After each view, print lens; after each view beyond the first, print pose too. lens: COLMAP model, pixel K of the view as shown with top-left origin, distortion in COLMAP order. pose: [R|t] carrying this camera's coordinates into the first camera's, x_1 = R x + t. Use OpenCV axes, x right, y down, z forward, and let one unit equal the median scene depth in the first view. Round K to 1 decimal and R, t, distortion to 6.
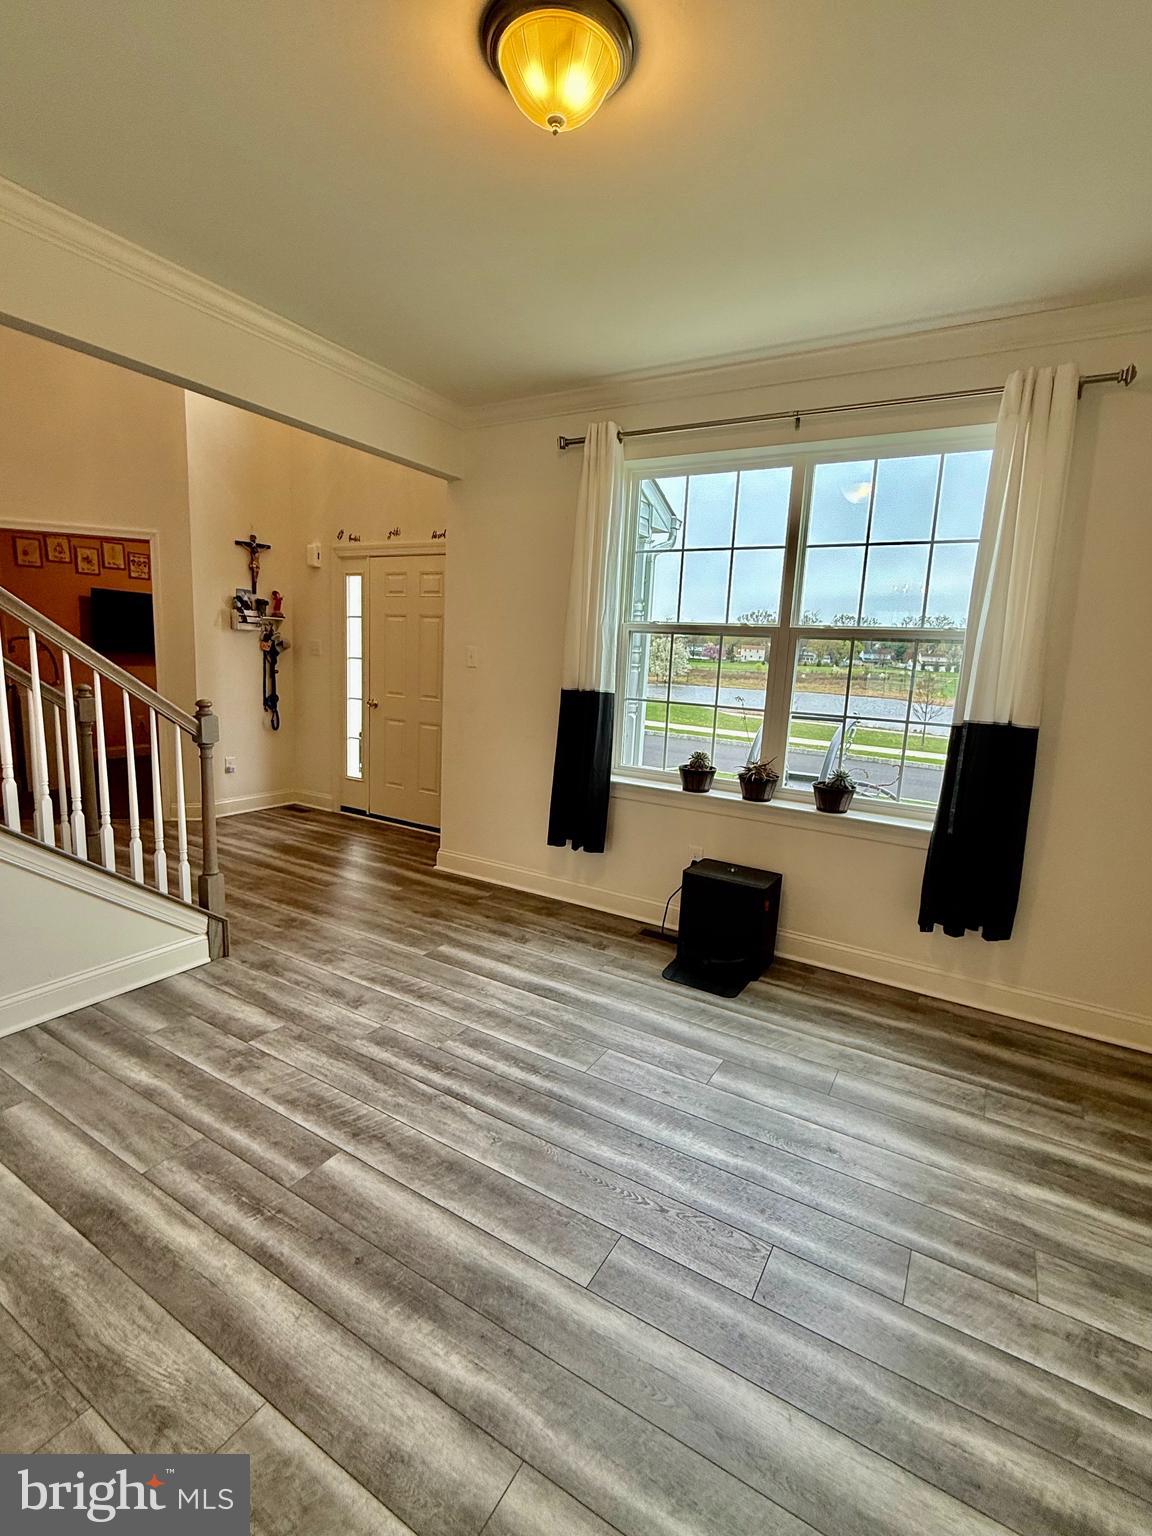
lens RADIAL K [[698.3, 0, 582.7], [0, 698.3, 767.2], [0, 0, 1]] dist [-0.002657, -0.001146]
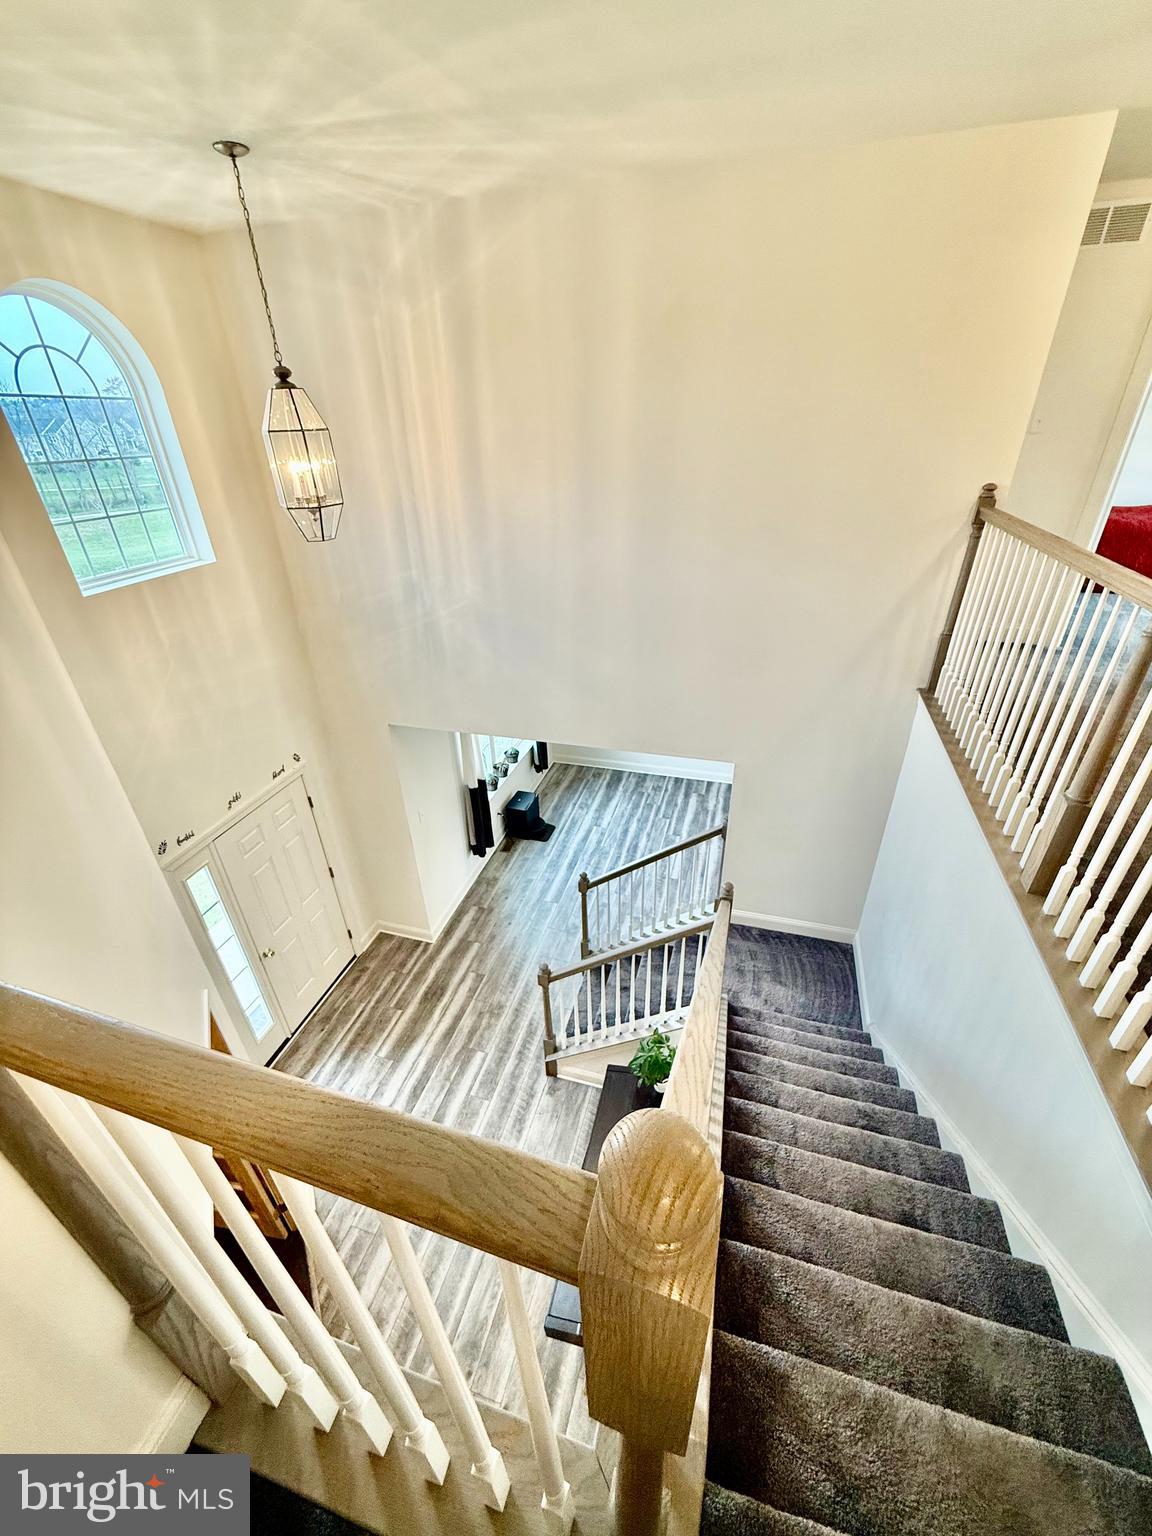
lens RADIAL K [[615.9, 0, 578.9], [0, 615.9, 767.2], [0, 0, 1]] dist [-0.002275, -0.000324]
pose [[-0.249870, -0.522689, 0.815084, -1.495504], [0.158071, 0.808473, 0.566908, -1.107501], [-0.955290, 0.270495, -0.119391, 0.944556]]
